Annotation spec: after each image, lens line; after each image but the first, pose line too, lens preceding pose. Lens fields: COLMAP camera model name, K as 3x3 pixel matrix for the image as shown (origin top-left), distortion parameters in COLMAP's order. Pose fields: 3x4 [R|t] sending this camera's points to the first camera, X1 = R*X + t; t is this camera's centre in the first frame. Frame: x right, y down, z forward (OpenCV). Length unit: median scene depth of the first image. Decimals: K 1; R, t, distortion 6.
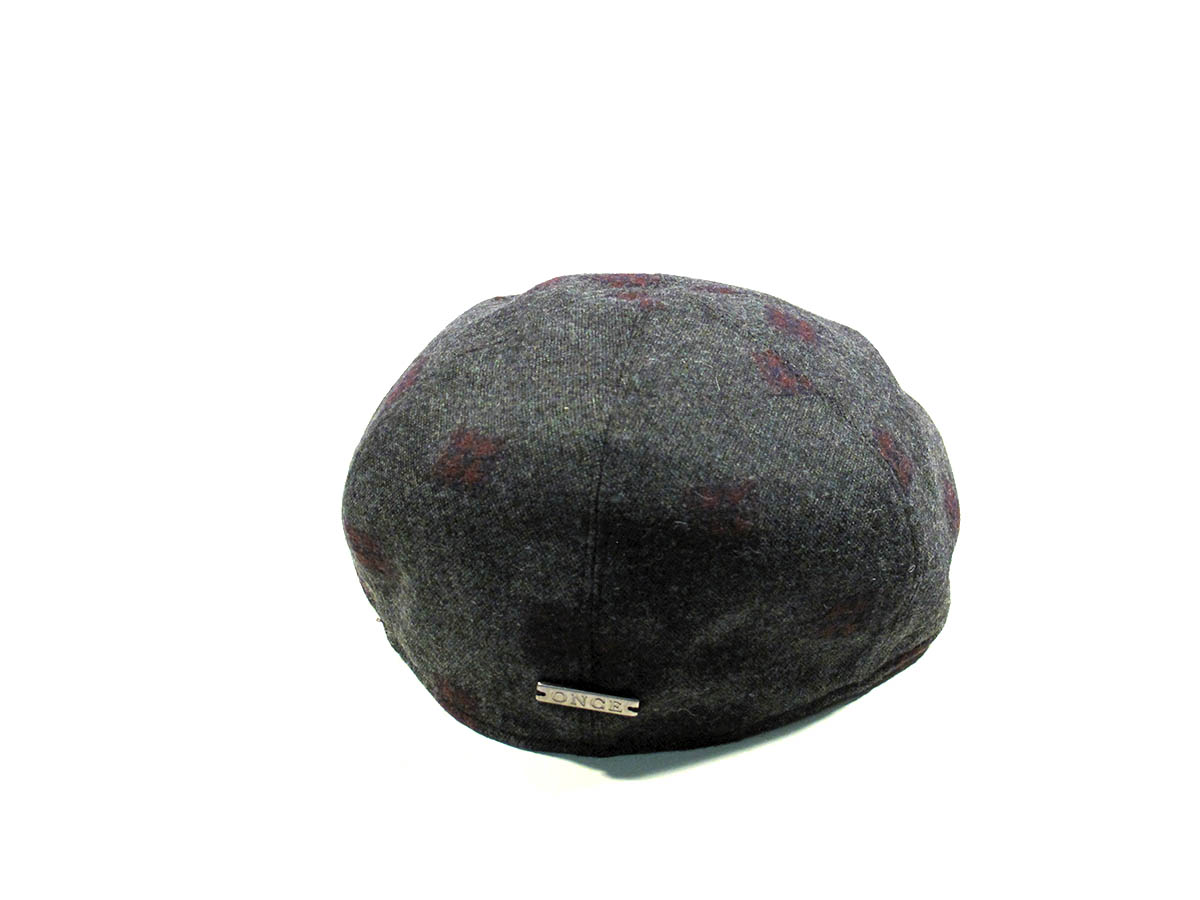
lens RADIAL K [[1960.6, 0, 599.5], [0, 1960.6, 449.8], [0, 0, 1]] dist [-0.140257, 0.000000]
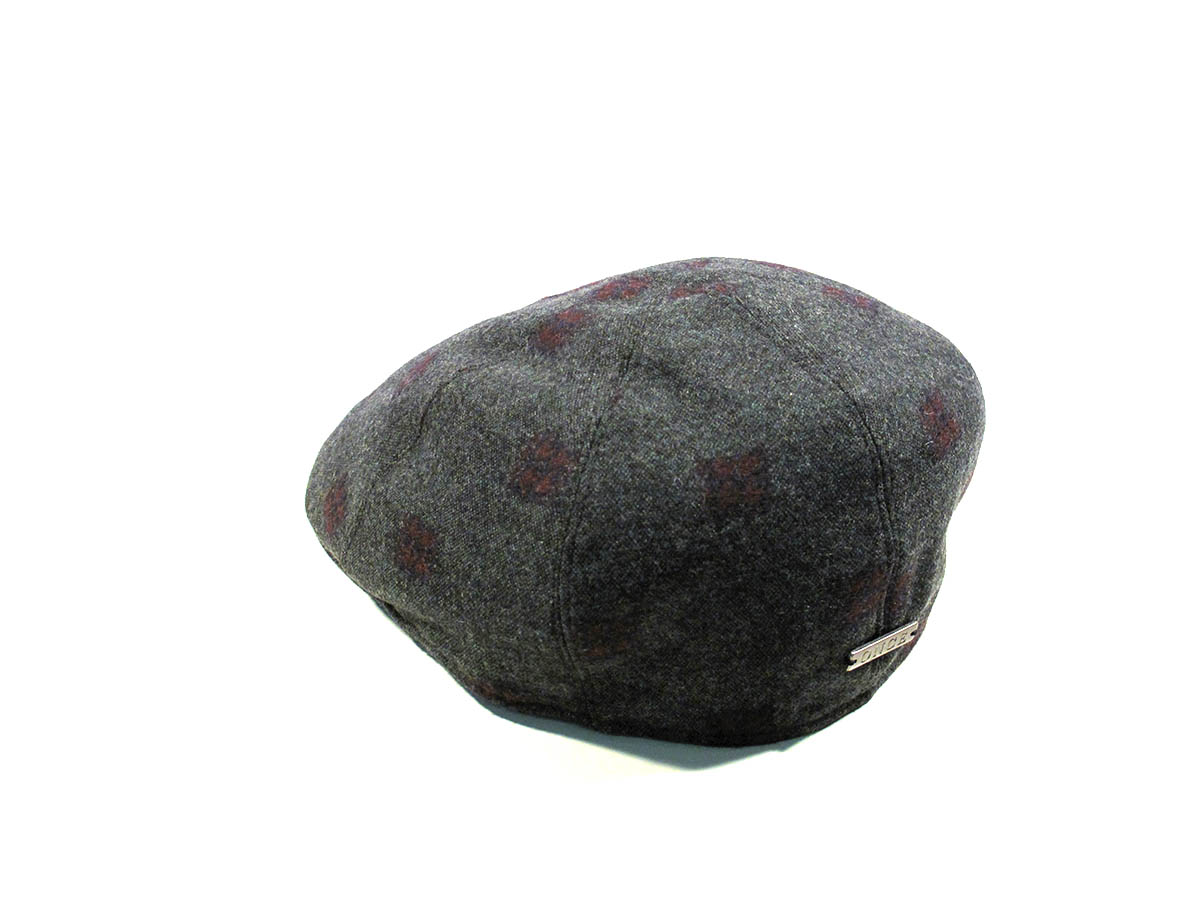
lens RADIAL K [[1960.6, 0, 599.9], [0, 1960.6, 449.9], [0, 0, 1]] dist [-0.140257, 0.000000]
pose [[0.663636, -0.404555, 0.629224, -0.717200], [0.402196, 0.902189, 0.155864, -0.189103], [-0.630734, 0.149634, 0.761436, 0.283909]]
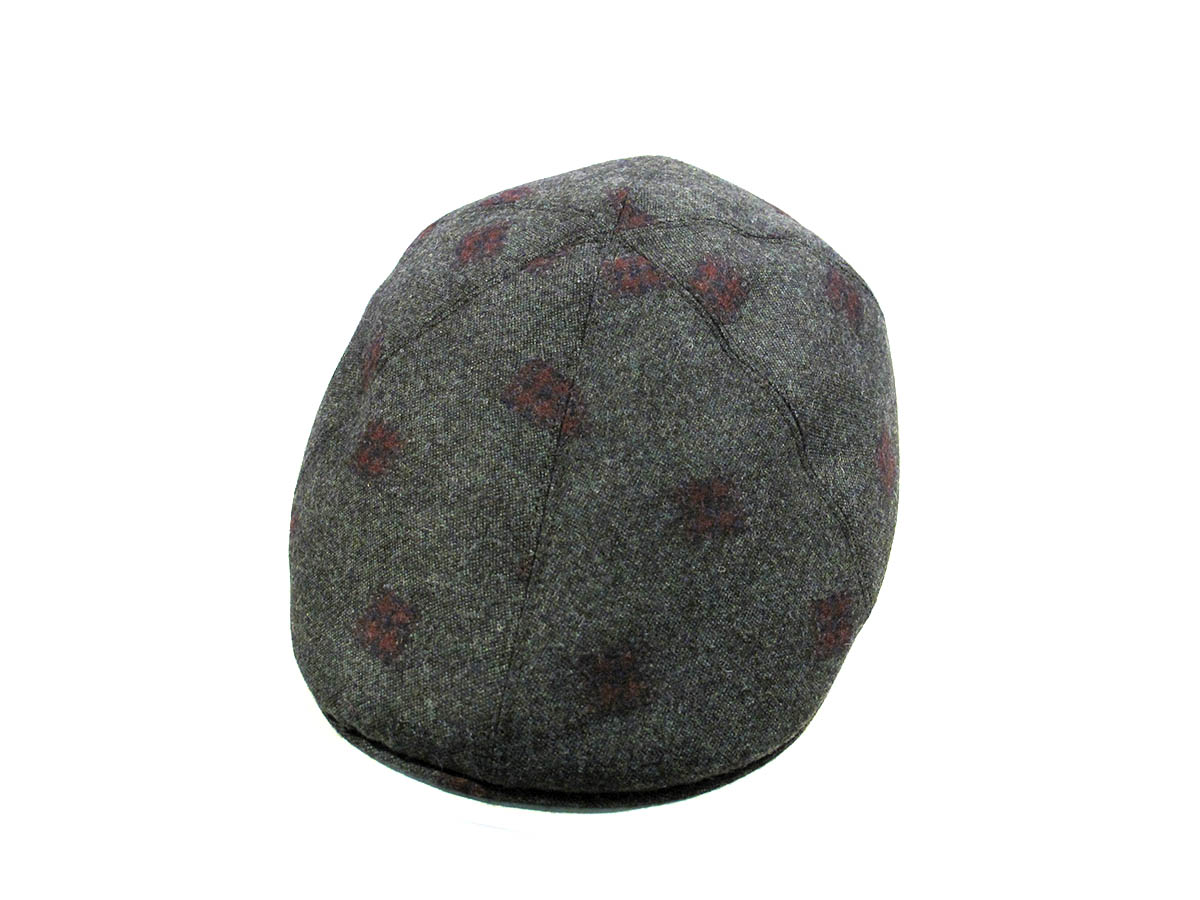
lens RADIAL K [[1960.6, 0, 598.2], [0, 1960.6, 449.1], [0, 0, 1]] dist [-0.140257, 0.000000]
pose [[-0.998196, -0.038794, 0.045827, -0.020264], [0.024373, 0.435725, 0.899750, -1.035216], [-0.054873, 0.899243, -0.433993, 1.658019]]
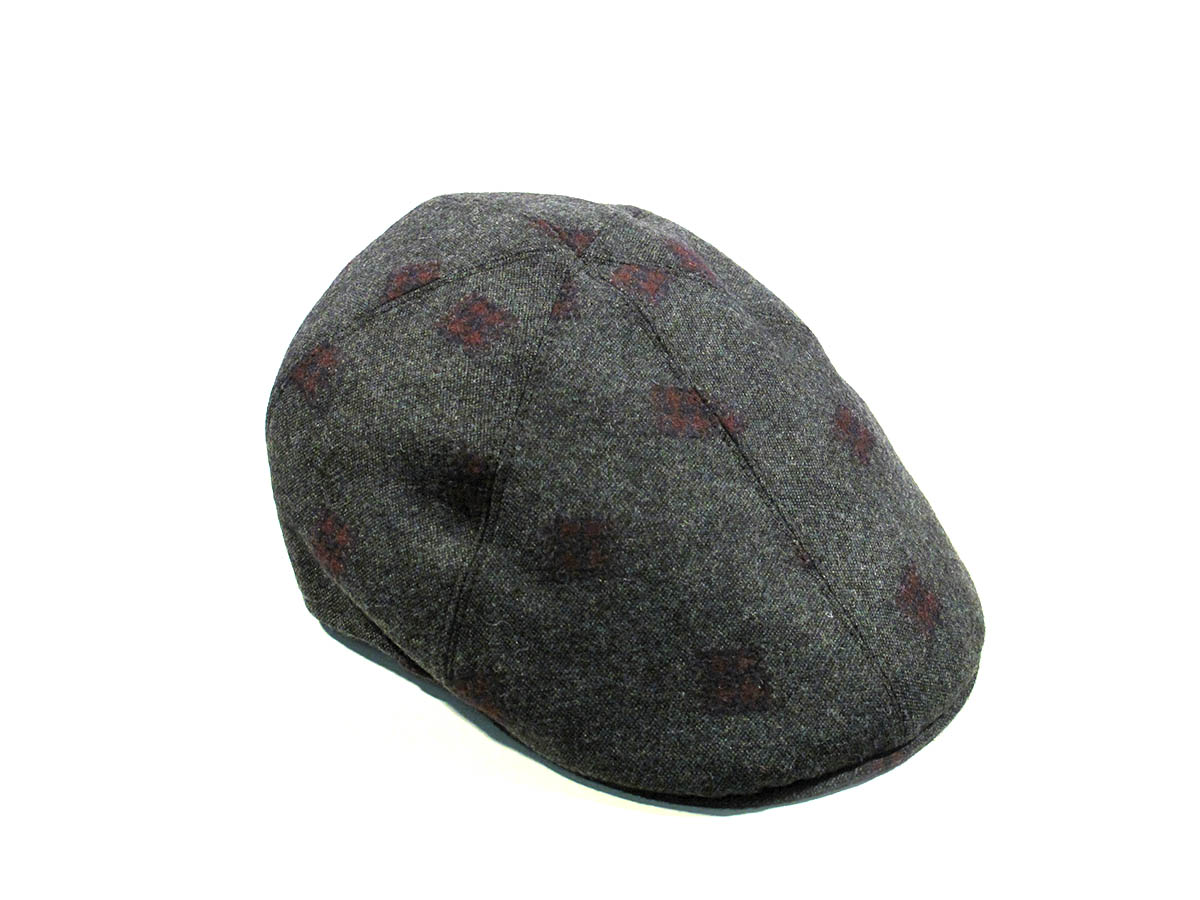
lens RADIAL K [[1960.6, 0, 599.8], [0, 1960.6, 450.4], [0, 0, 1]] dist [-0.140257, 0.000000]
pose [[-0.629665, 0.396041, -0.668336, 0.800492], [-0.424224, 0.545417, 0.722879, -0.826899], [0.650812, 0.738696, -0.175420, 1.343666]]
